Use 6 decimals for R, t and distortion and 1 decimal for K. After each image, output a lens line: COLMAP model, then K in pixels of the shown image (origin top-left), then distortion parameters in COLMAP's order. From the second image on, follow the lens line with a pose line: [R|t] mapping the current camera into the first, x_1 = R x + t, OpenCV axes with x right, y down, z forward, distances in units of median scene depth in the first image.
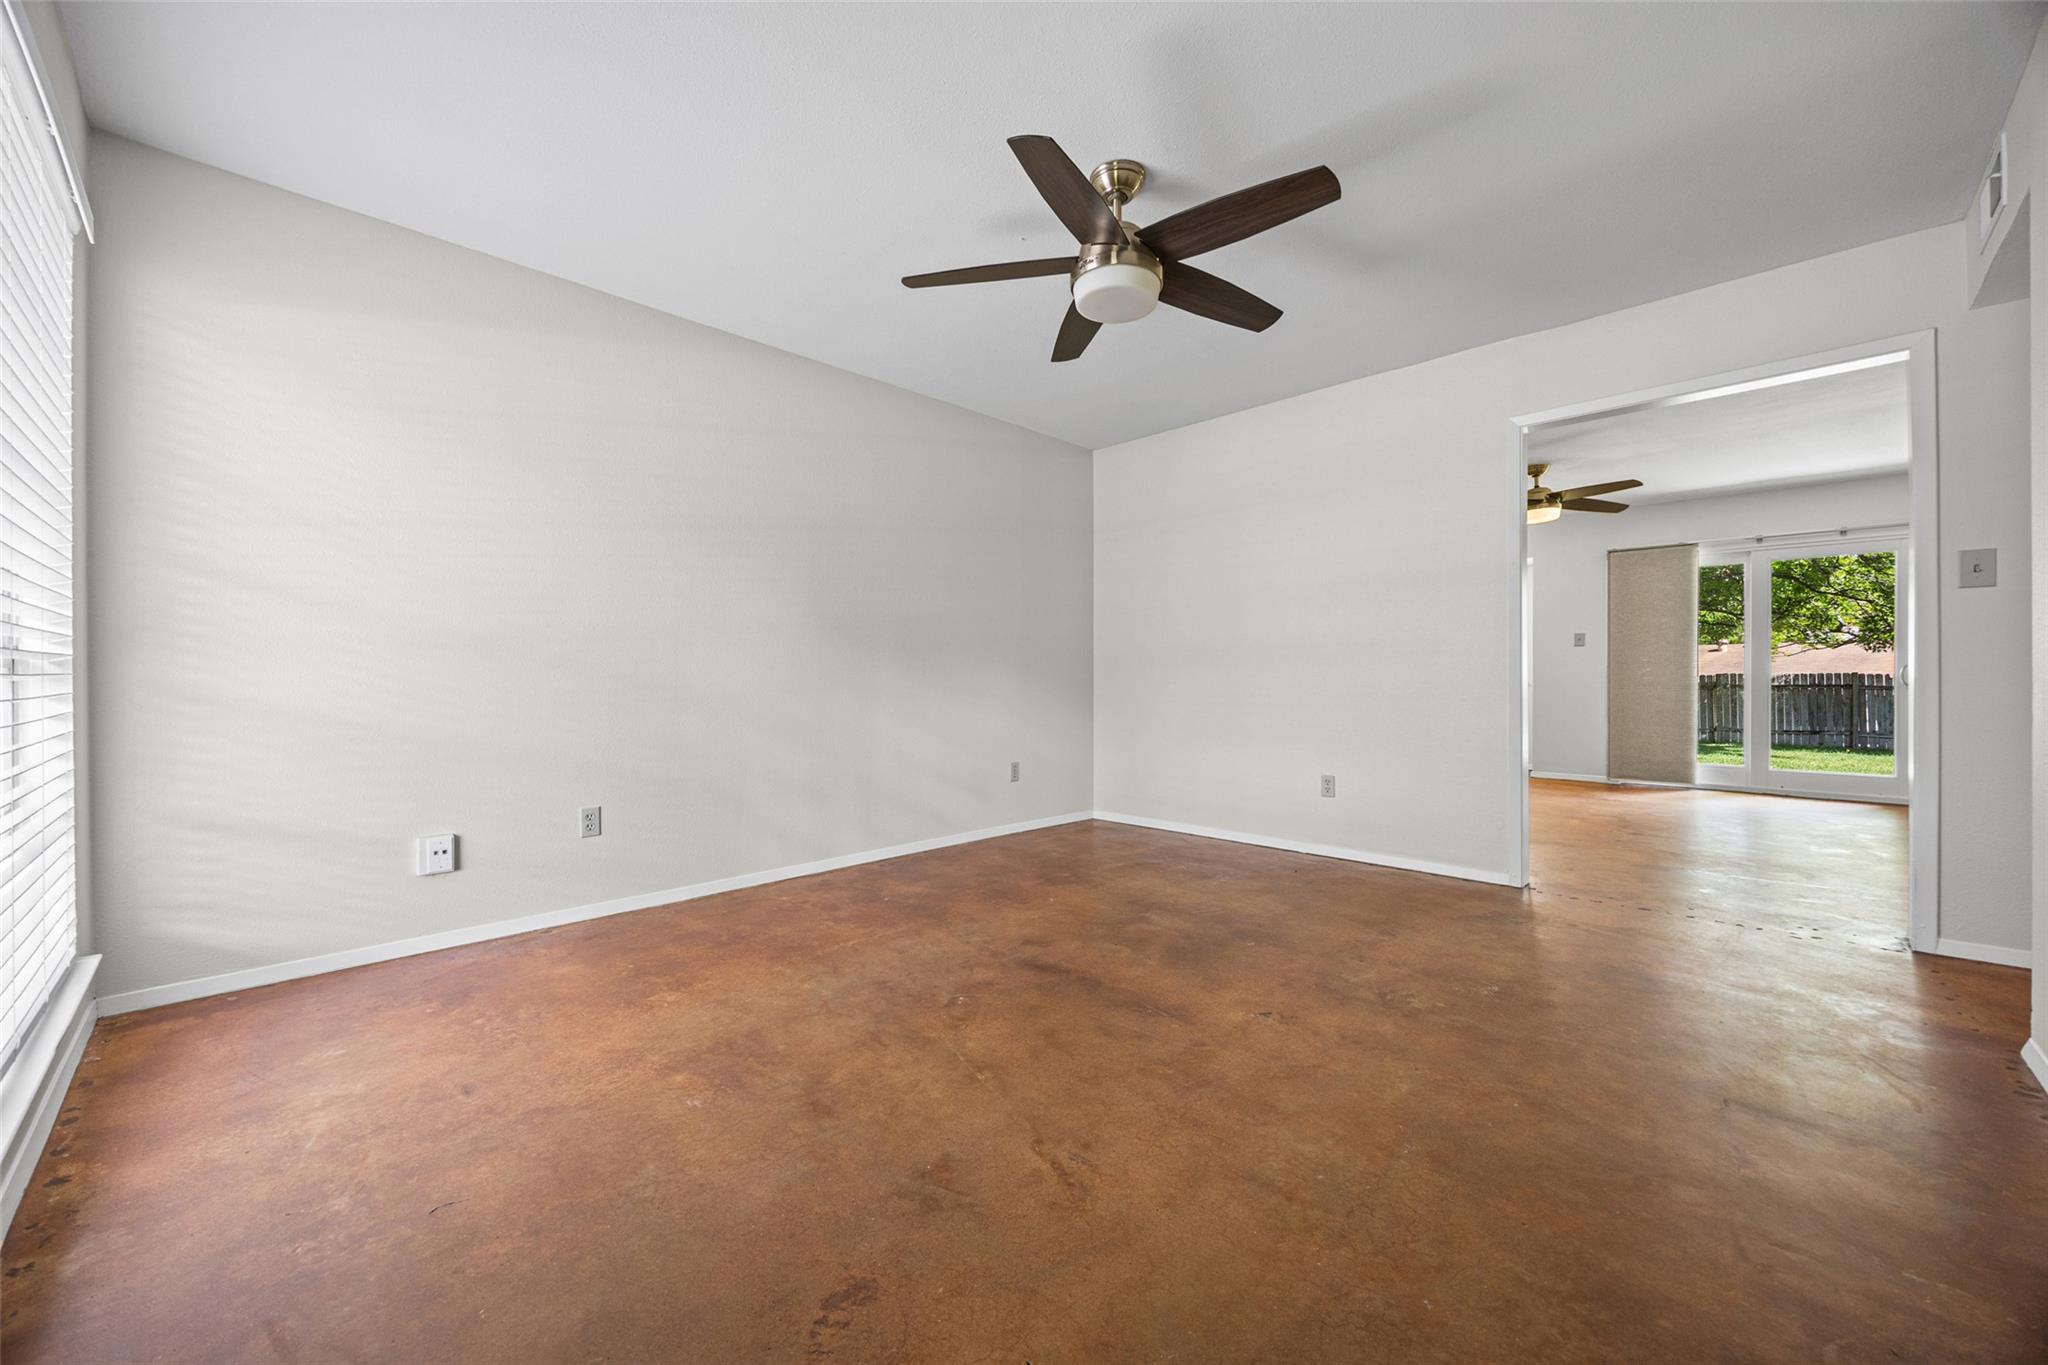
lens RADIAL K [[795.2, 0, 1003.9], [0, 795.2, 676.5], [0, 0, 1]] dist [0.000017, 0.000108]
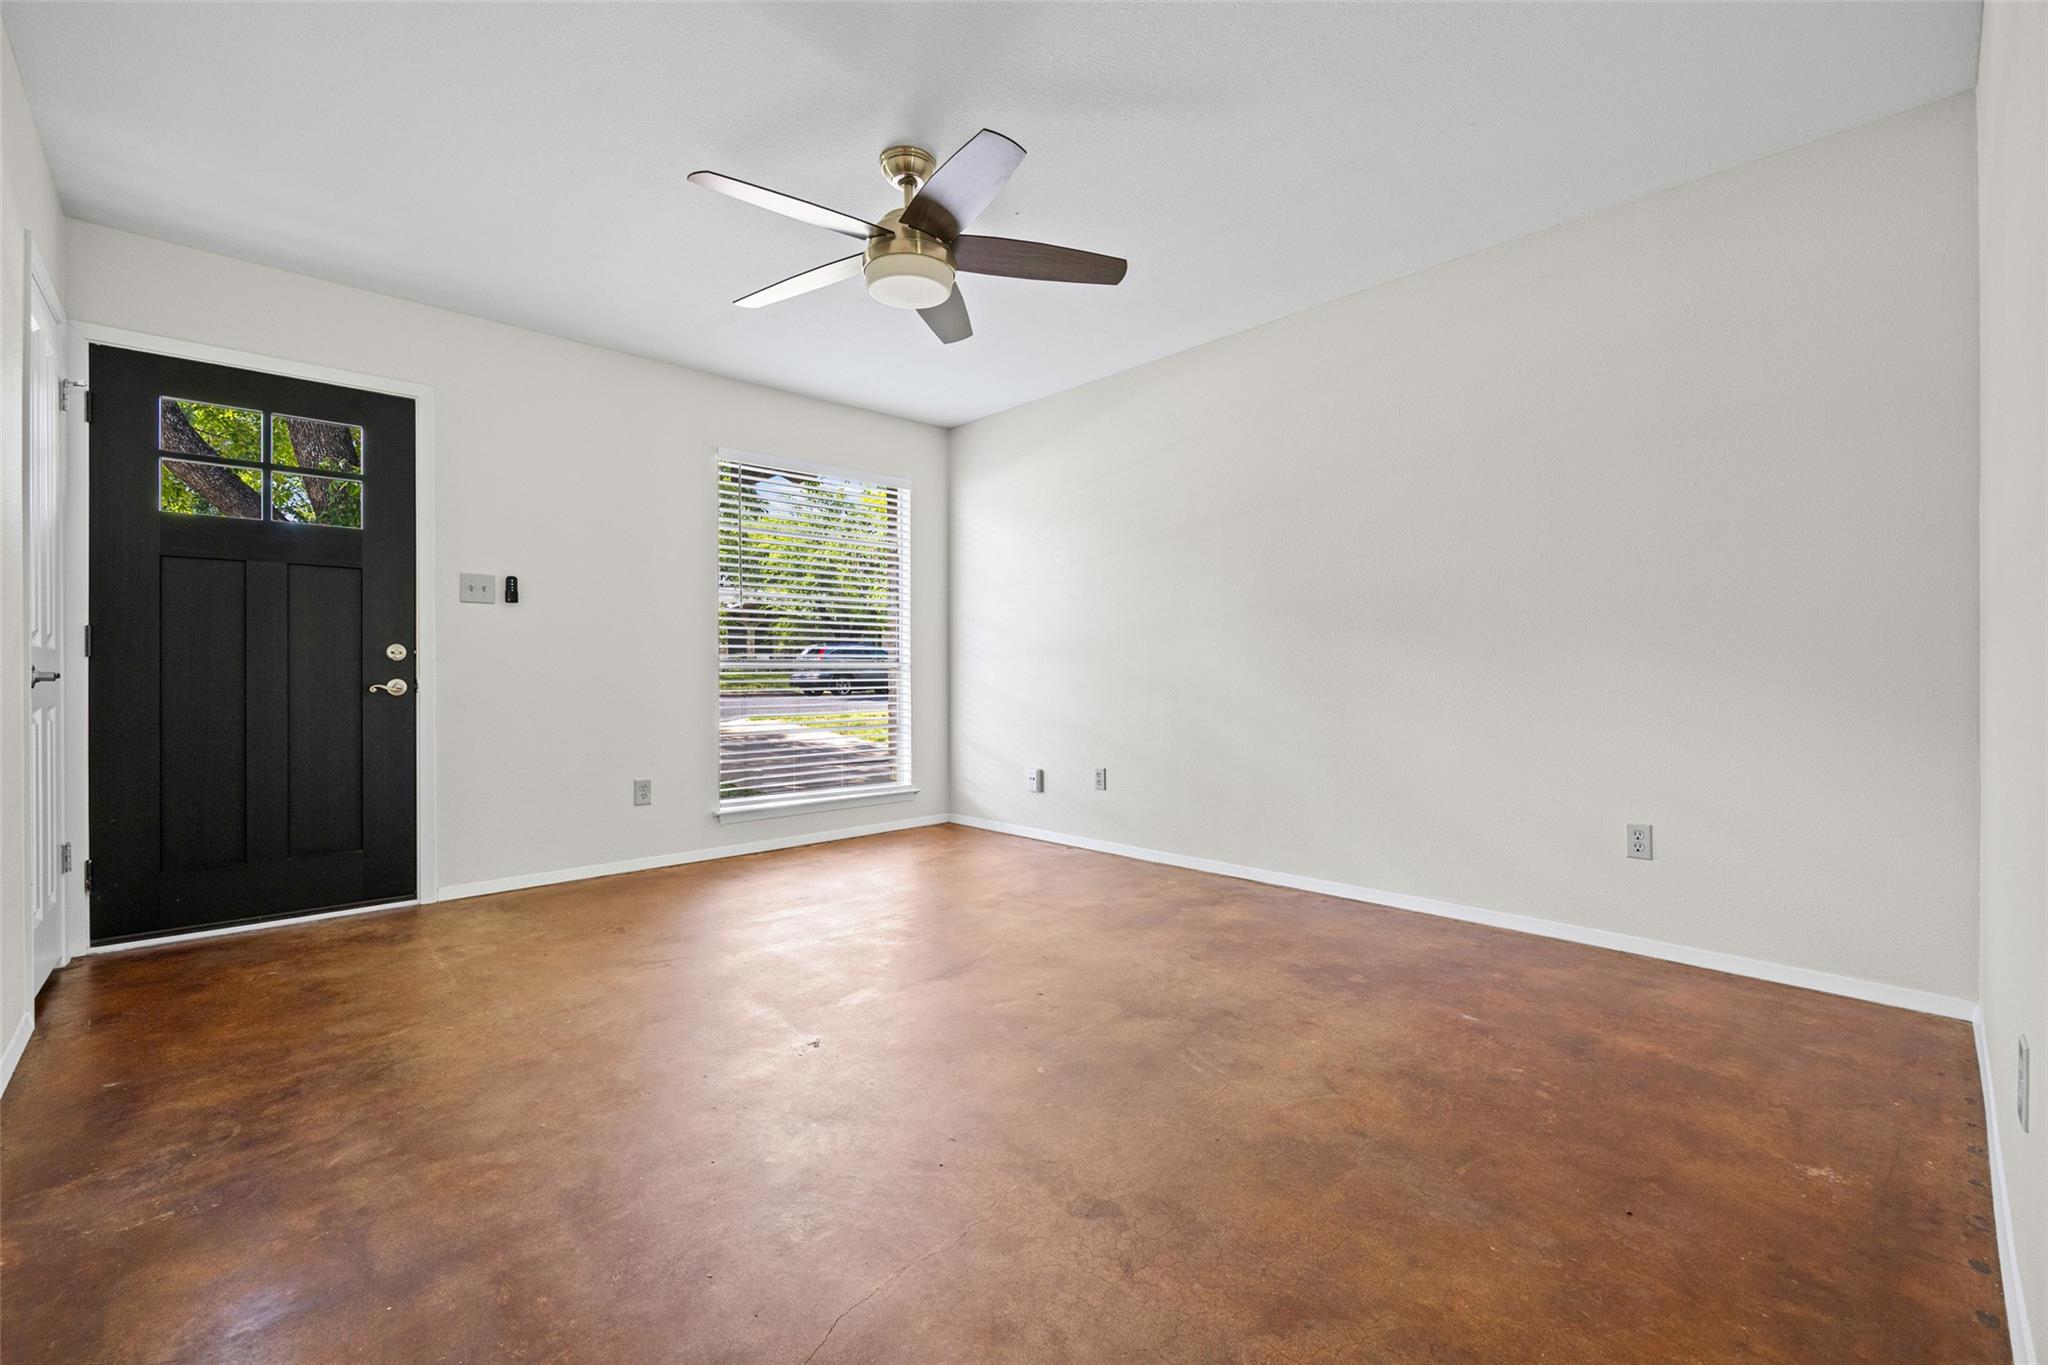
lens RADIAL K [[845.9, 0, 1019.1], [0, 845.9, 673.0], [0, 0, 1]] dist [-0.001118, -0.000129]
pose [[-0.025868, 0.003089, -0.999661, 1.406762], [0.007641, 0.999967, 0.002892, -0.005431], [0.999636, -0.007563, -0.025891, 1.368156]]
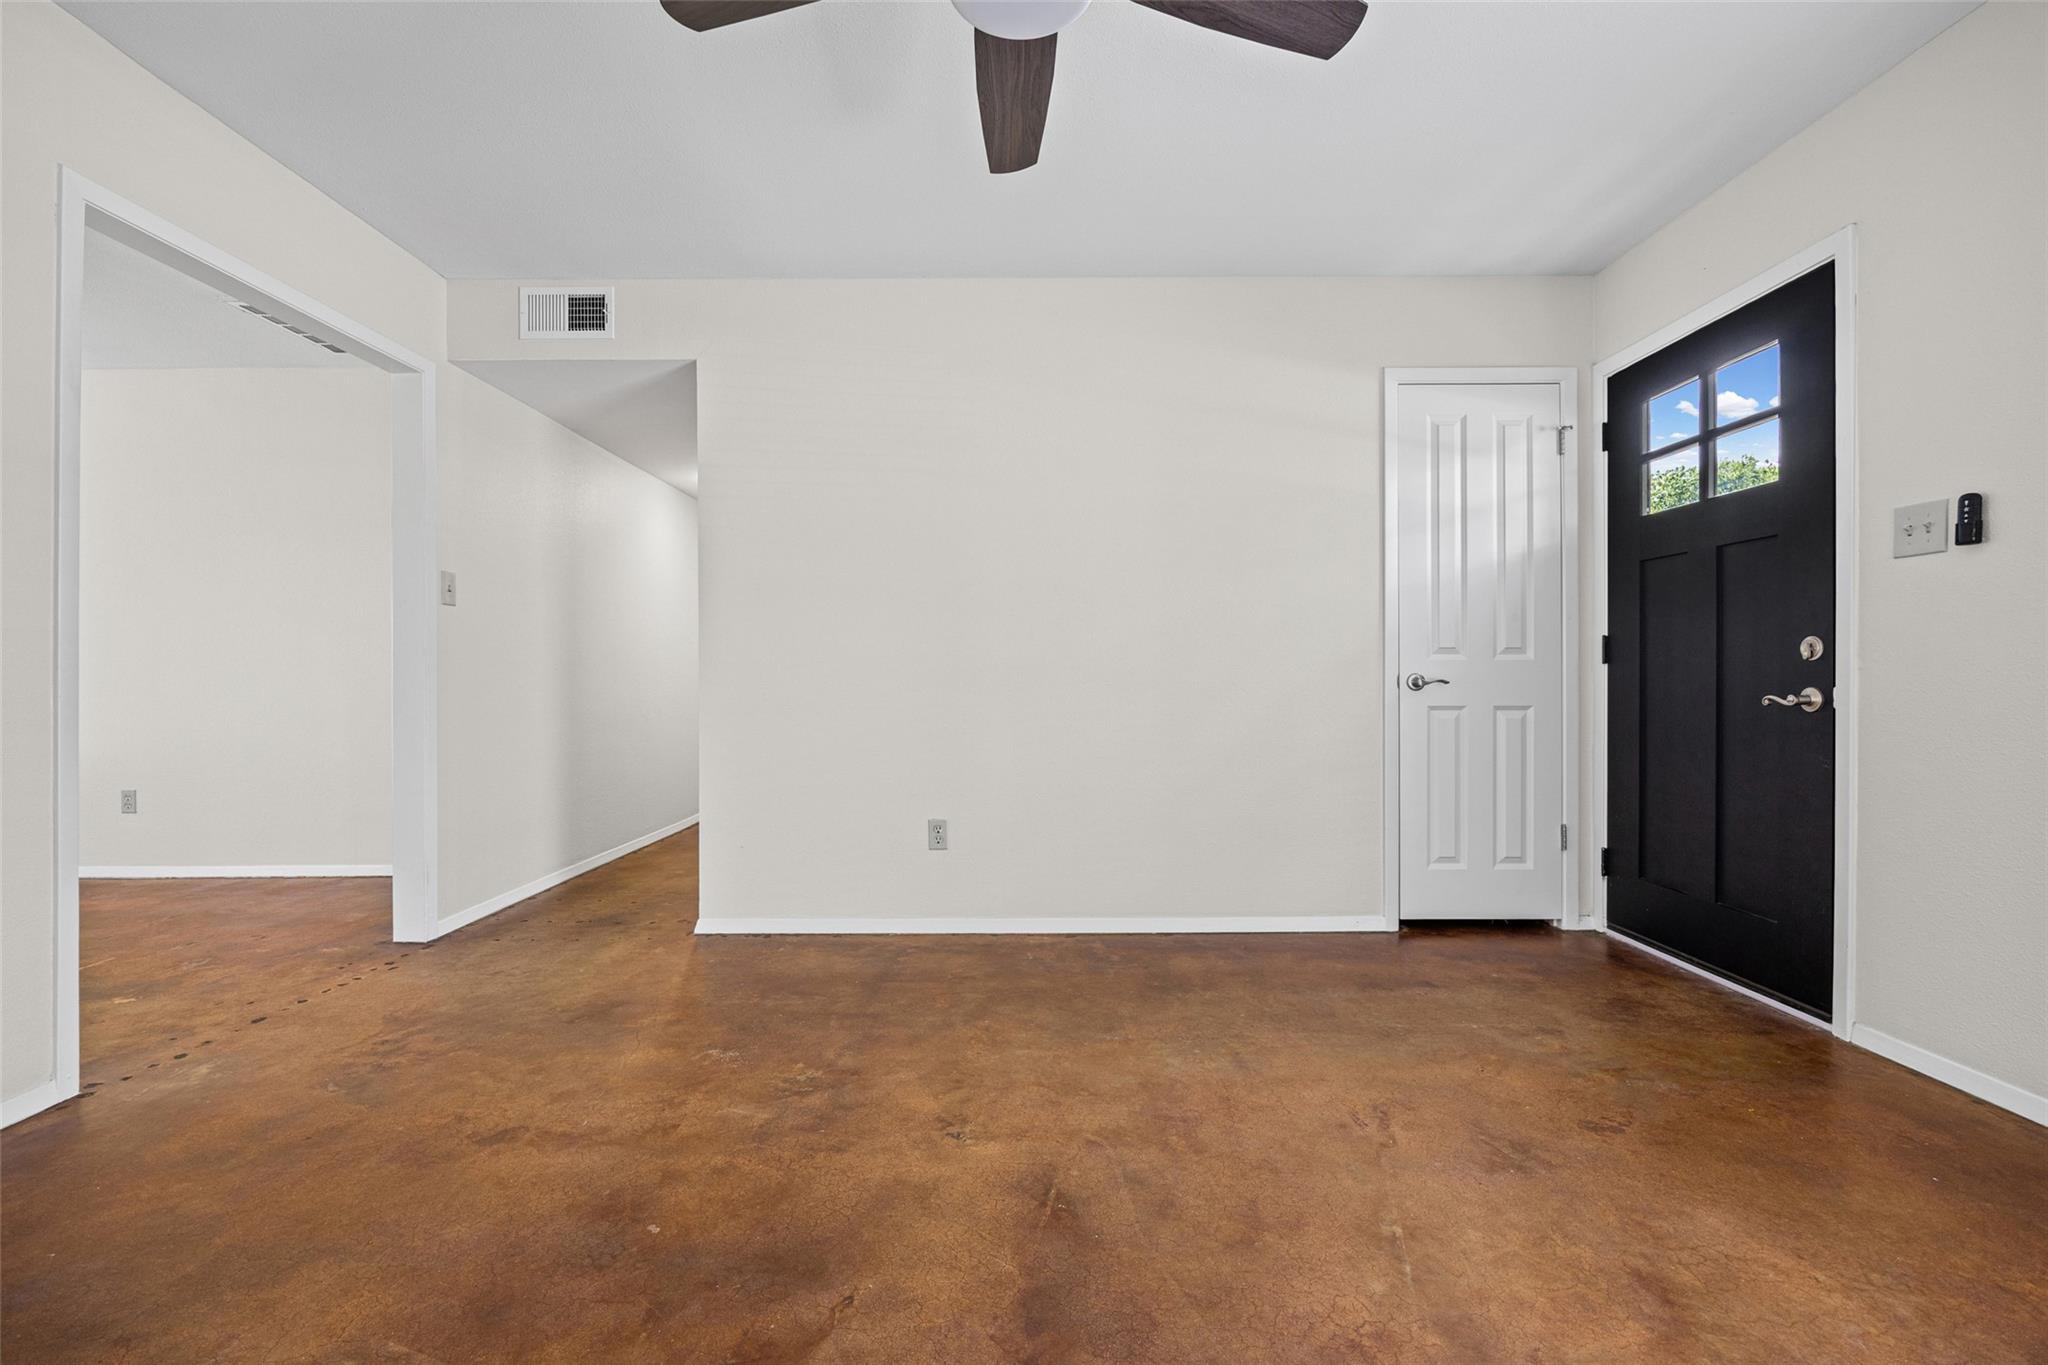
lens RADIAL K [[861.6, 0, 1016.0], [0, 861.6, 683.5], [0, 0, 1]] dist [-0.007832, 0.000561]
pose [[-0.714312, 0.001818, 0.699825, -0.306949], [0.000966, 0.999998, -0.001611, -0.002536], [-0.699827, -0.000475, -0.714312, 1.669470]]
